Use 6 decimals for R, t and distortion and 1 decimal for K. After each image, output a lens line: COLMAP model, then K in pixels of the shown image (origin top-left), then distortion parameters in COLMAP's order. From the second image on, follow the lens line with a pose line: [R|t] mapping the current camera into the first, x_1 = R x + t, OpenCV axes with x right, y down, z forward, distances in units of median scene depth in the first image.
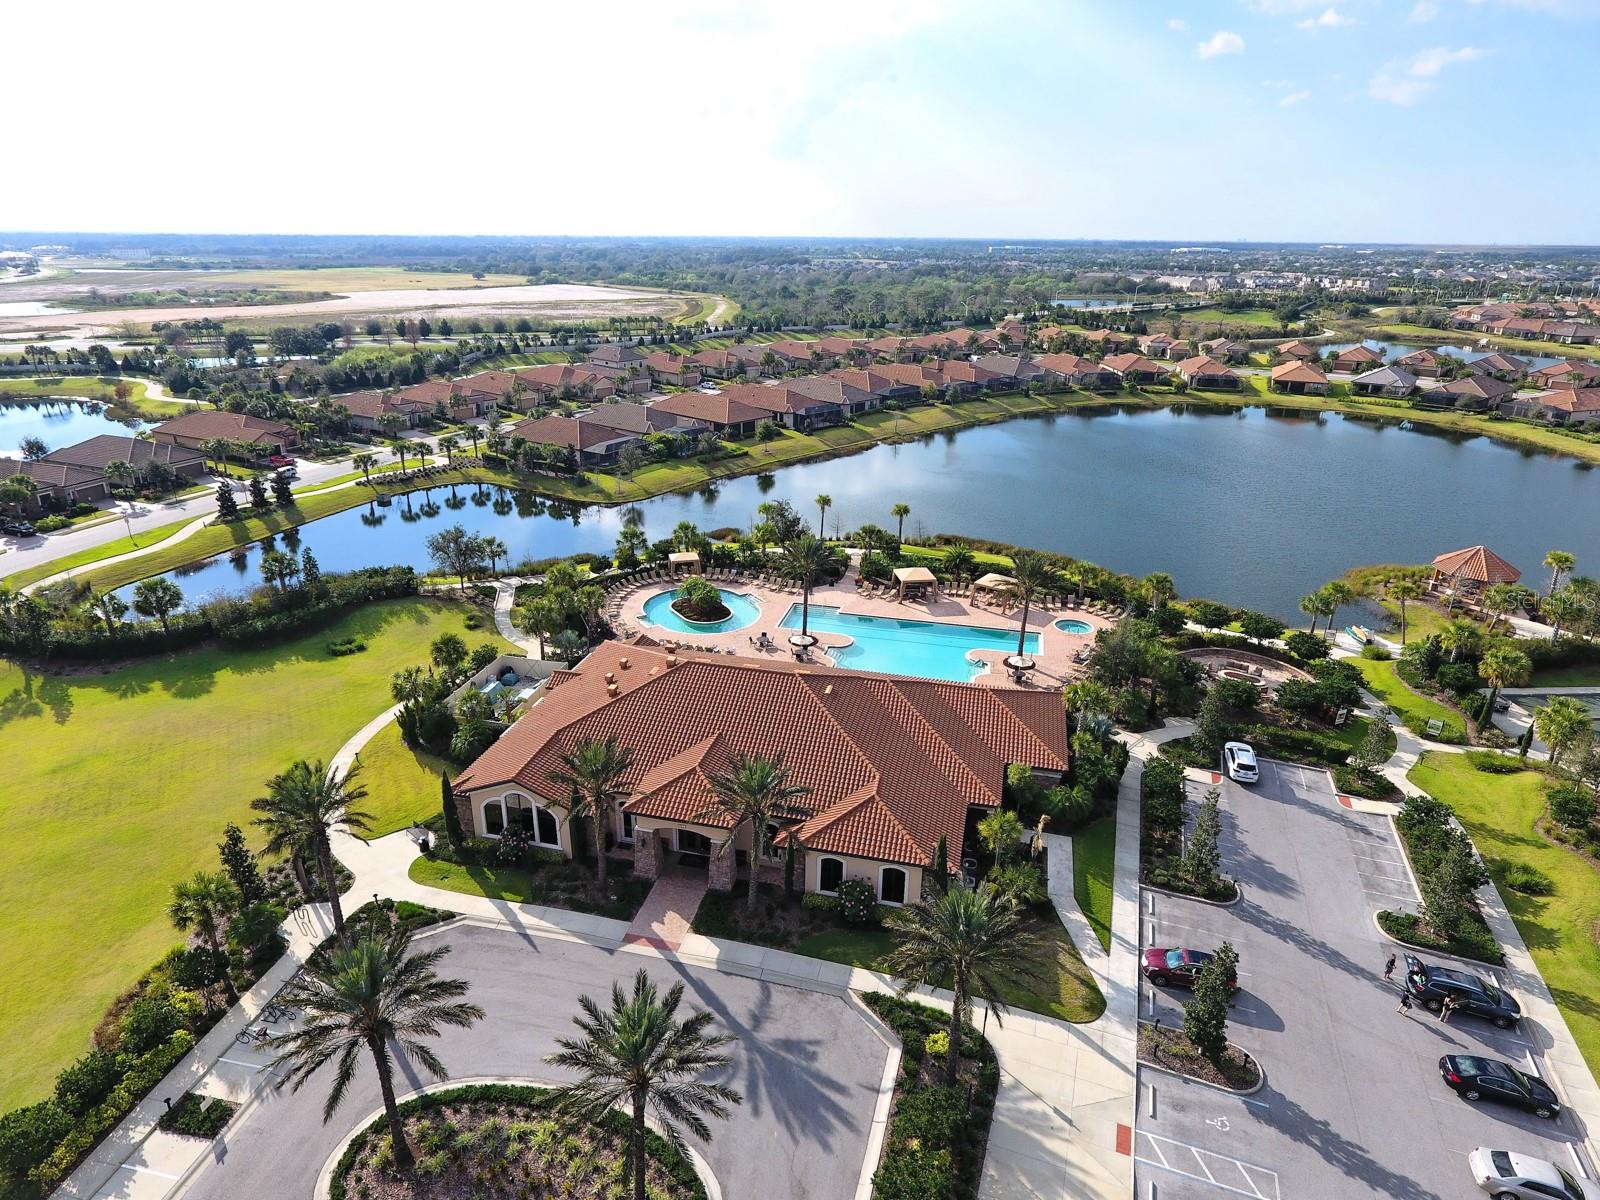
lens RADIAL K [[936.4, 0, 793.7], [0, 936.4, 598.6], [0, 0, 1]] dist [-0.000062, 0.001202]
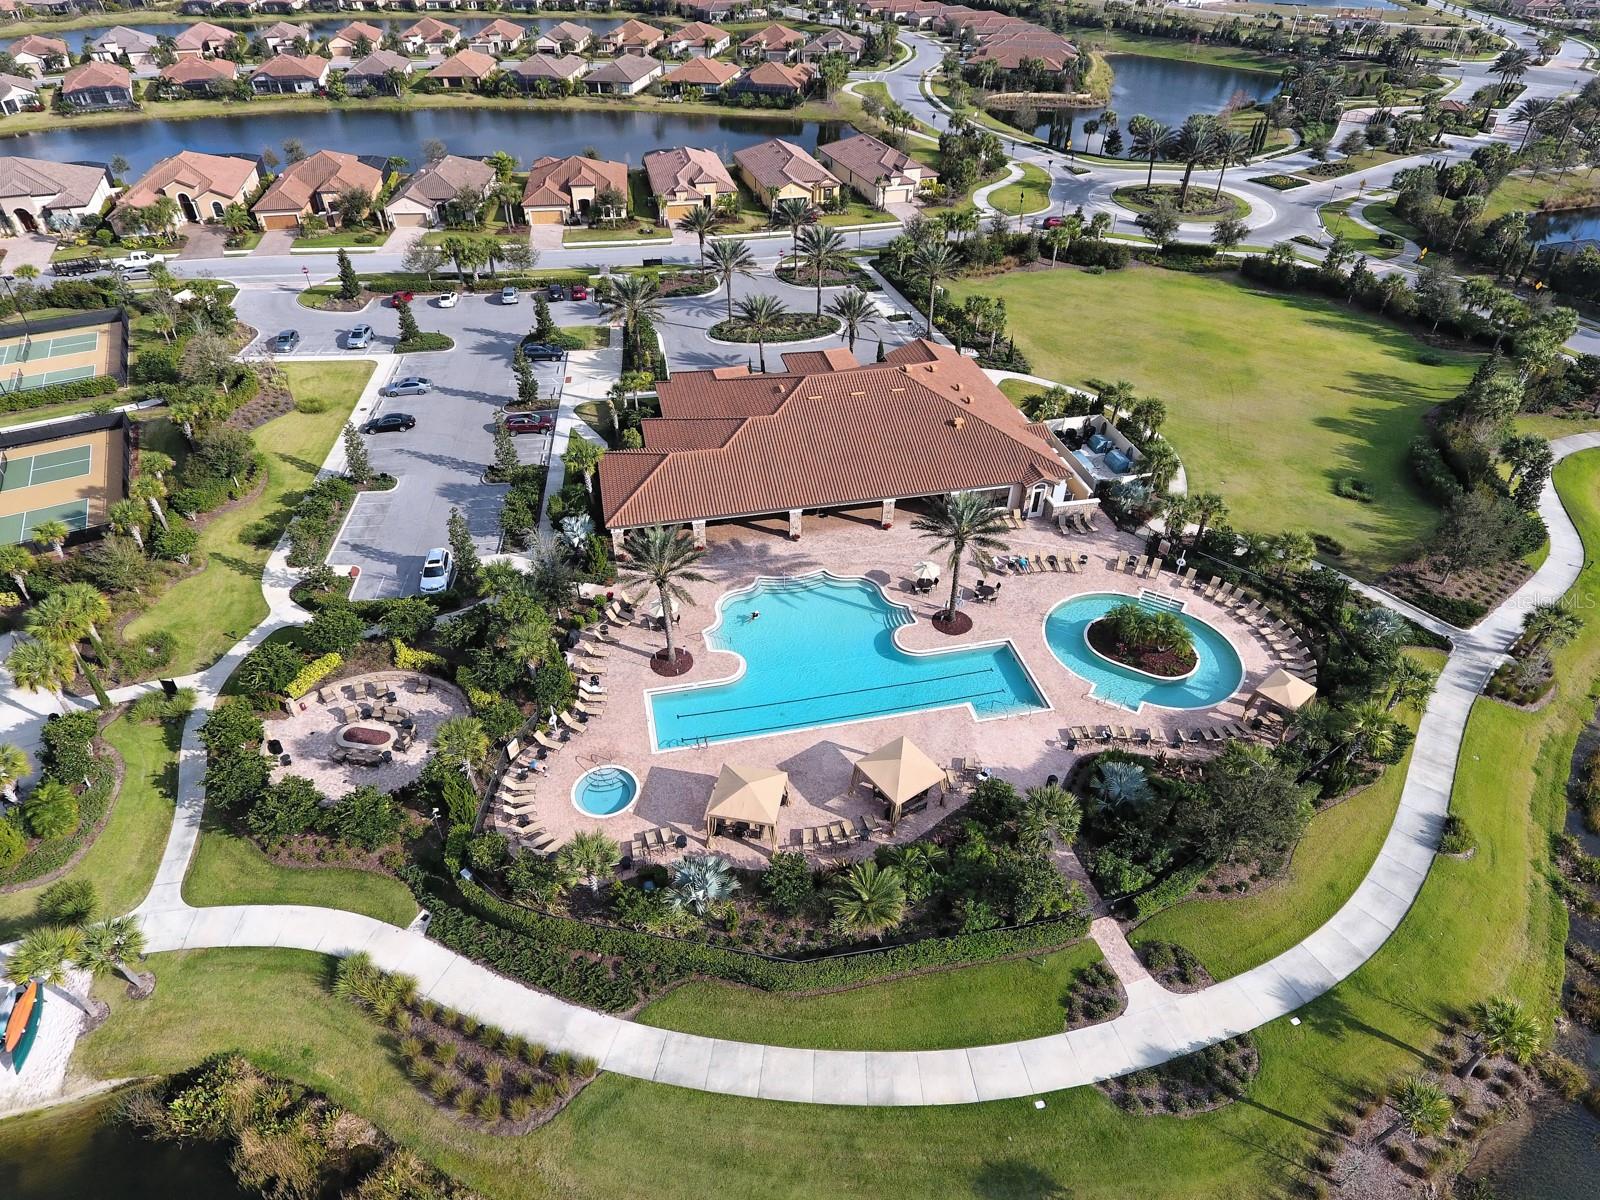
lens RADIAL K [[945.0, 0, 786.6], [0, 945.0, 596.8], [0, 0, 1]] dist [-0.008320, 0.003799]
pose [[-0.897116, 0.254926, -0.360826, 0.141927], [-0.176588, 0.541738, 0.821788, -0.199414], [0.404968, 0.800957, -0.440985, 0.451017]]
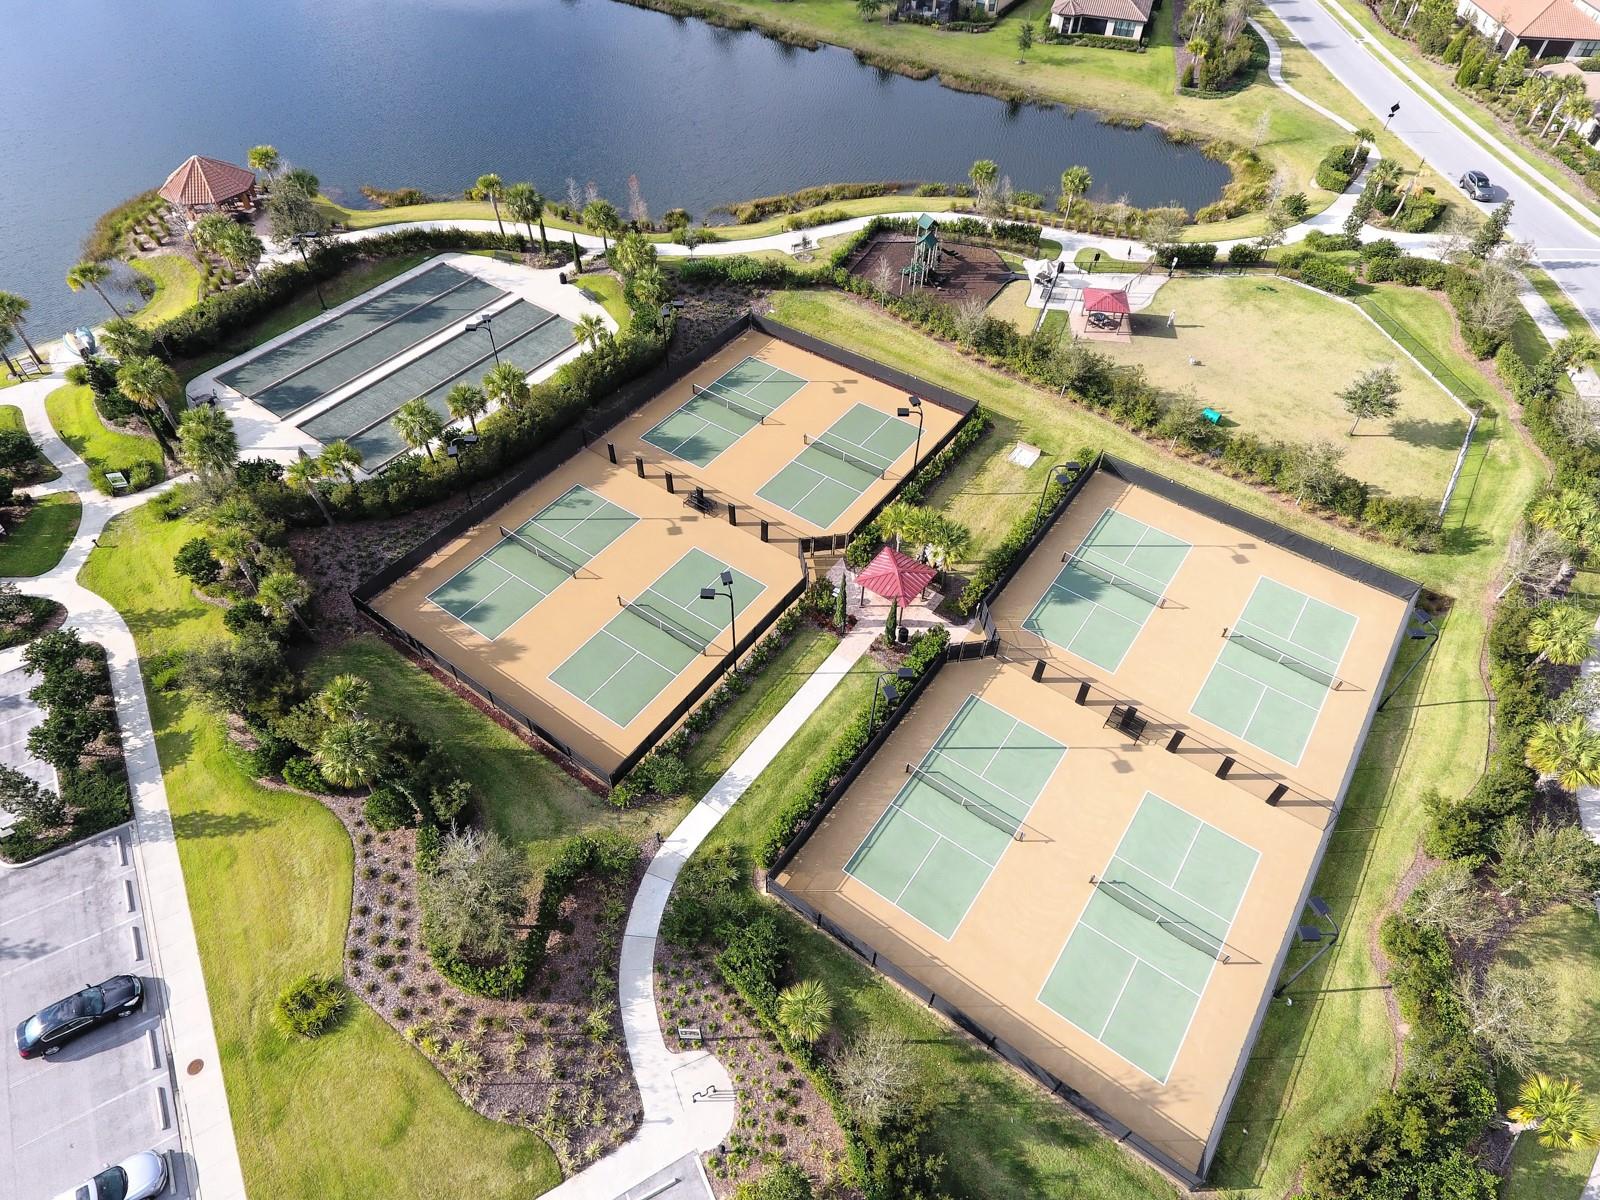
lens RADIAL K [[936.4, 0, 793.7], [0, 936.4, 598.6], [0, 0, 1]] dist [-0.000062, 0.001202]
pose [[0.626493, -0.583763, 0.516457, 0.167662], [0.277502, 0.786251, 0.552089, -0.022749], [-0.728354, -0.202562, 0.654576, -0.009404]]
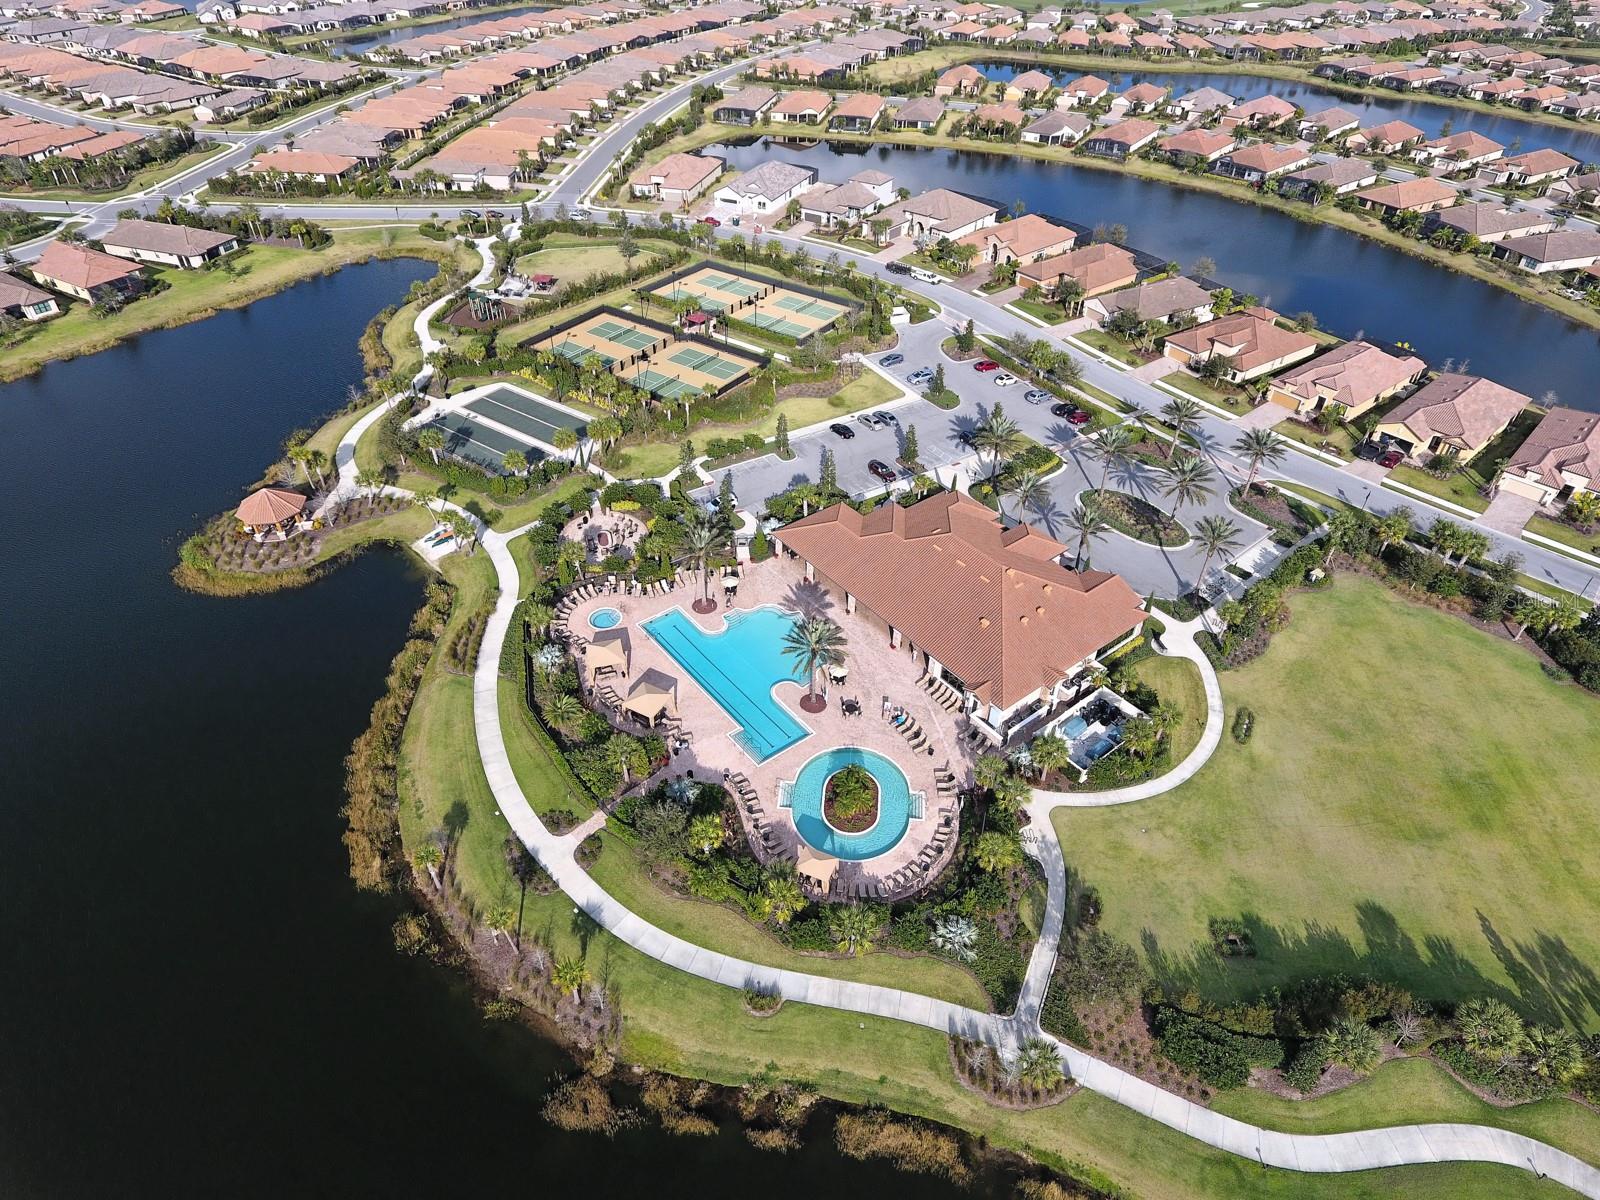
lens RADIAL K [[936.4, 0, 793.7], [0, 936.4, 598.6], [0, 0, 1]] dist [-0.000062, 0.001202]
pose [[-0.785984, -0.406977, 0.465402, -0.153247], [0.203159, 0.540955, 0.816146, -0.326474], [-0.583914, 0.736028, -0.342501, 0.463798]]
